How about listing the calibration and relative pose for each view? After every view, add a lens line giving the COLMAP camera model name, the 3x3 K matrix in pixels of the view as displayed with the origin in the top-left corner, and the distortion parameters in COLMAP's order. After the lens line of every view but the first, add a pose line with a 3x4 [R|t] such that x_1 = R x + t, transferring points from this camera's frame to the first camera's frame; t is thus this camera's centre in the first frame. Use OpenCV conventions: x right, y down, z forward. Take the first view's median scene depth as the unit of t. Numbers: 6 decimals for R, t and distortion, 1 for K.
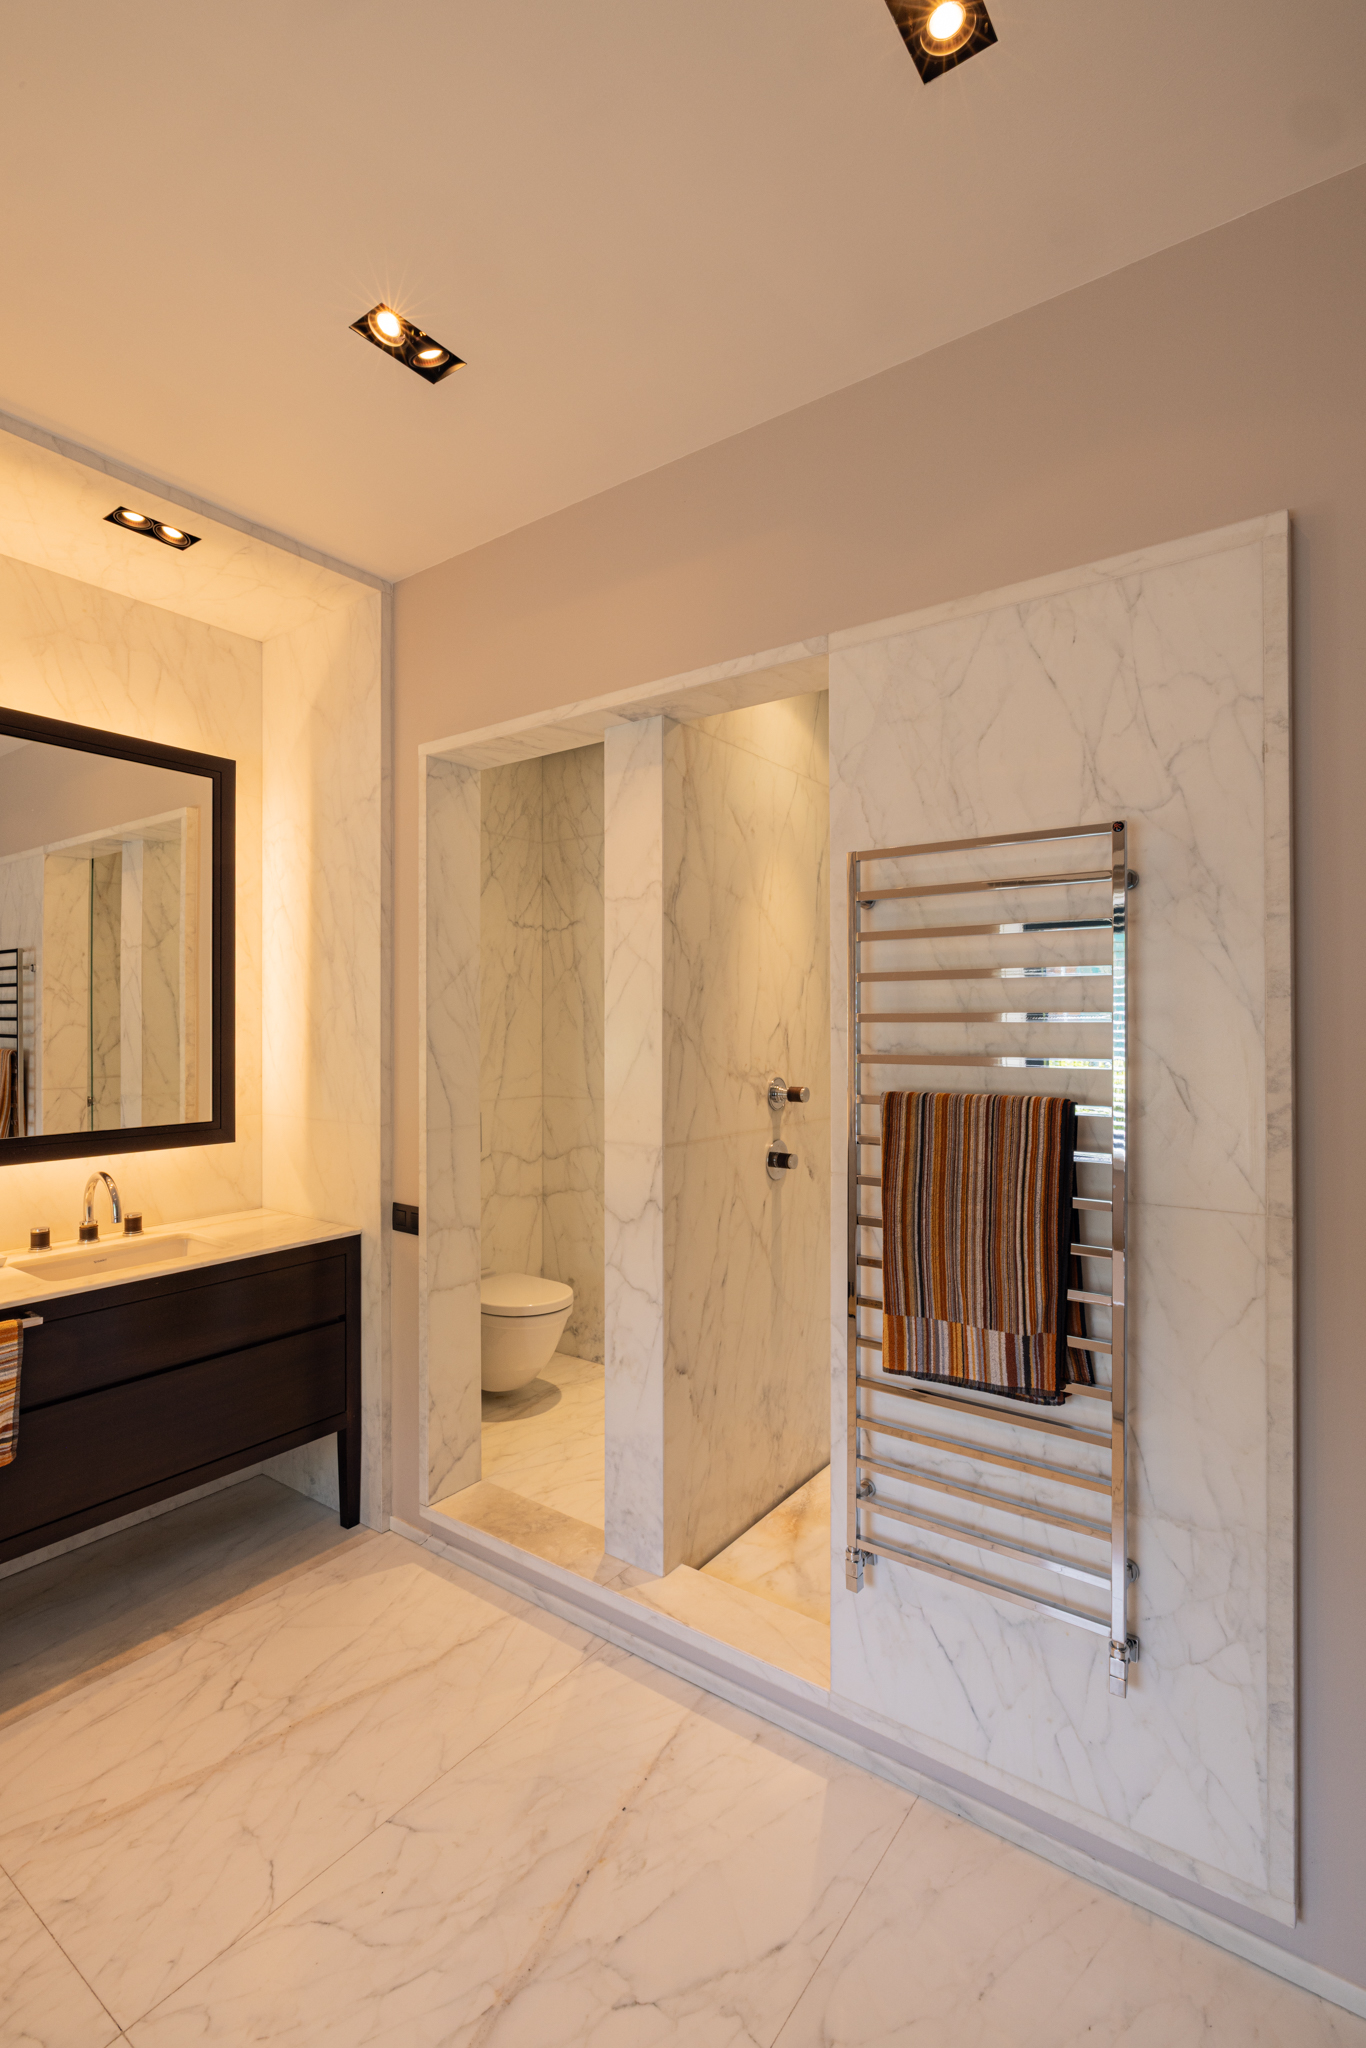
lens RADIAL K [[939.5, 0, 682.8], [0, 939.5, 1023.1], [0, 0, 1]] dist [0.000591, 0.001619]
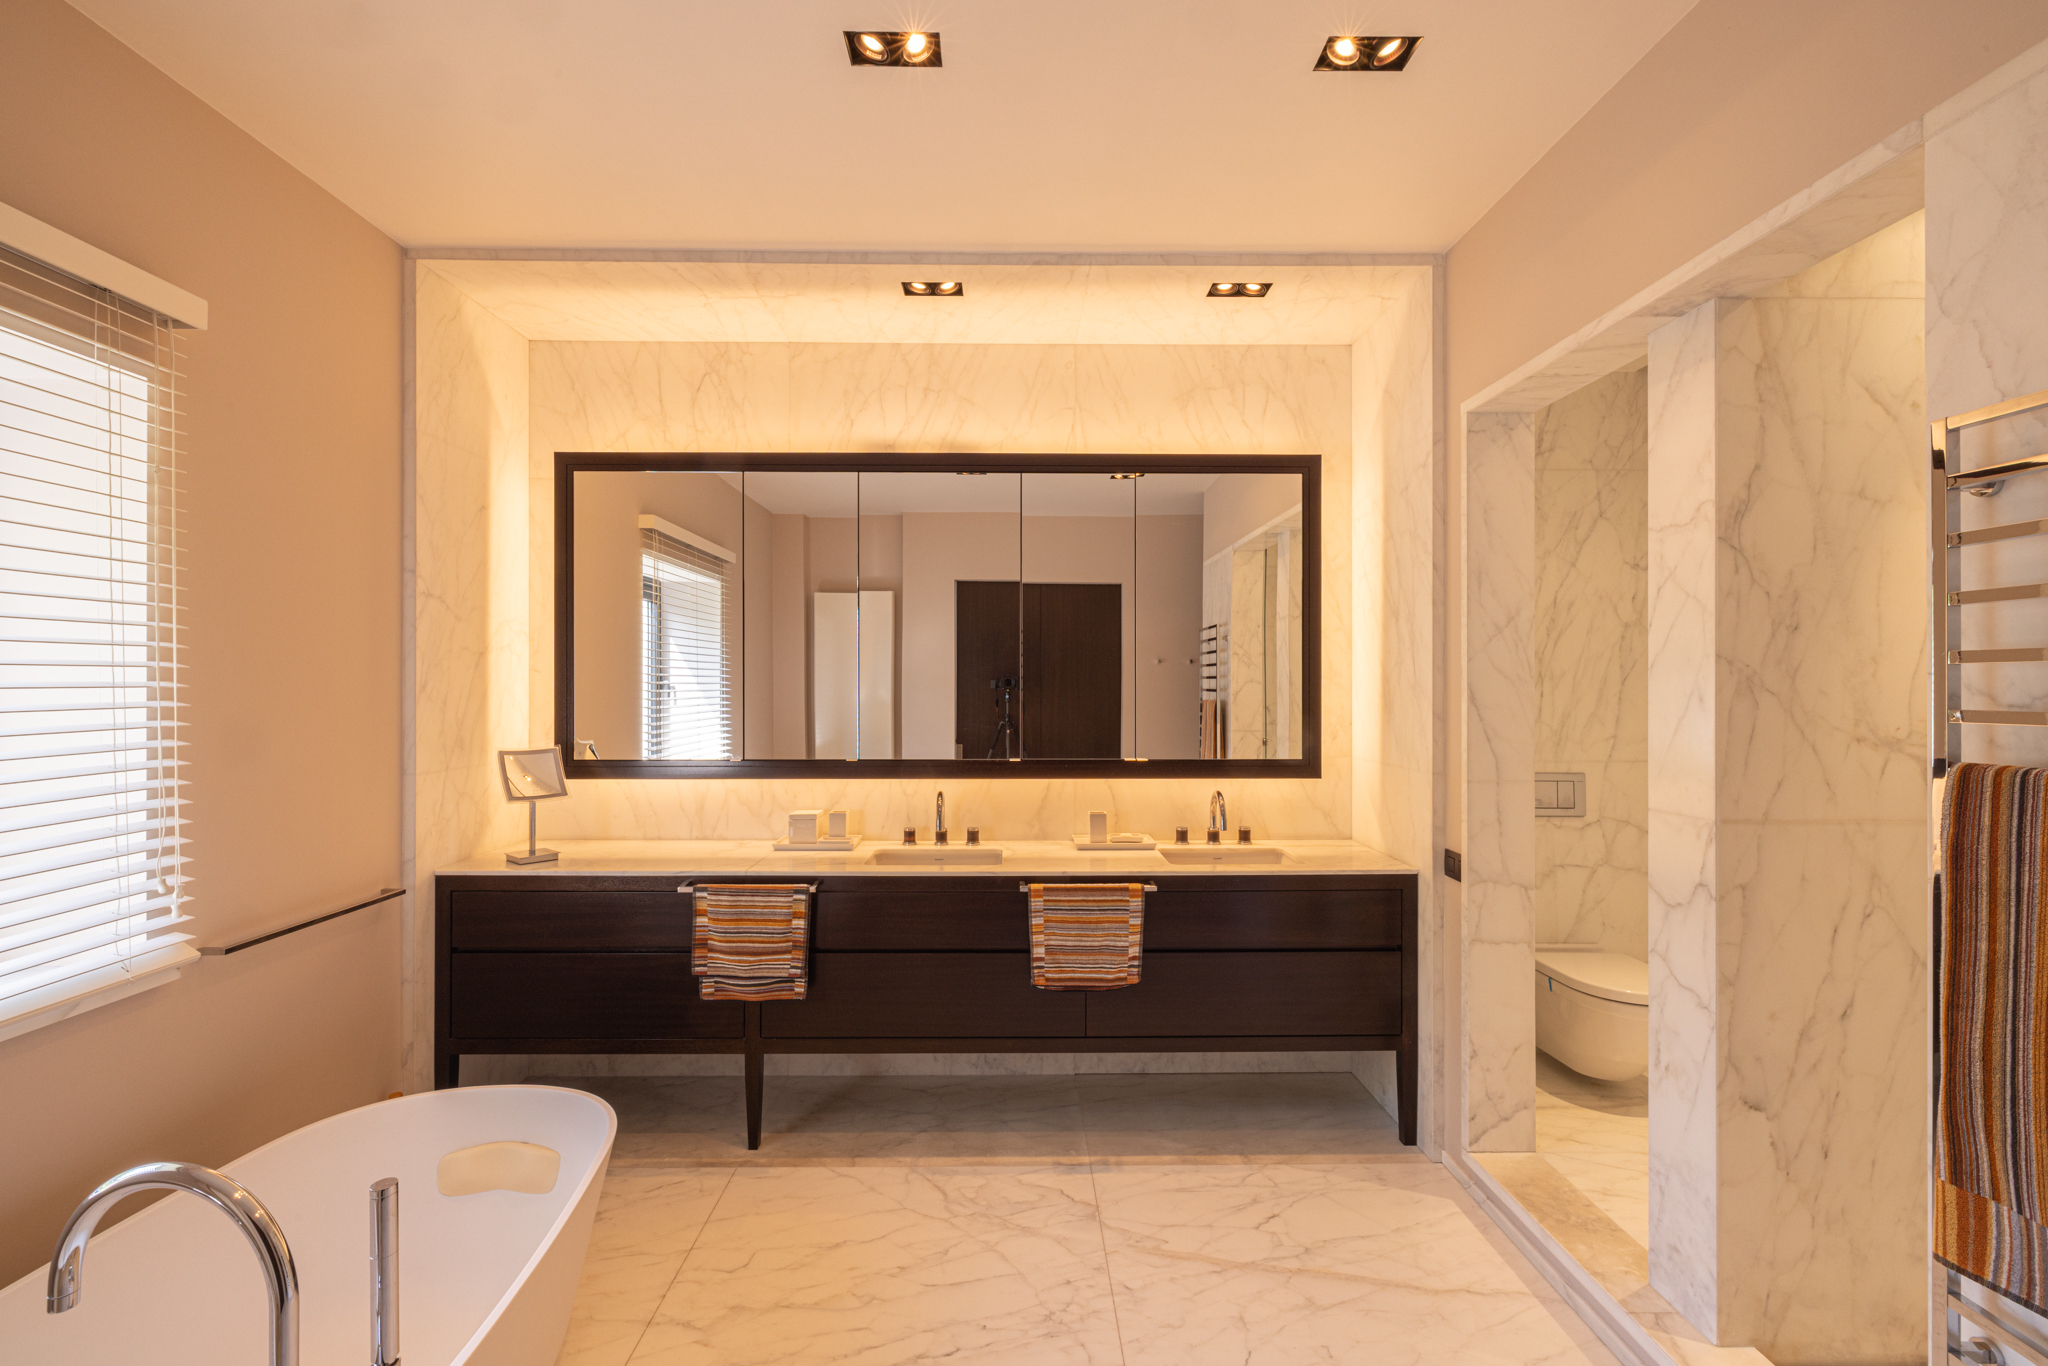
lens RADIAL K [[878.1, 0, 1021.1], [0, 878.1, 684.0], [0, 0, 1]] dist [0.009371, 0.000476]
pose [[0.603301, 0.000328, -0.797513, 0.214978], [-0.000895, 1.000000, -0.000265, 0.010901], [0.797513, 0.000874, 0.603301, 0.043430]]
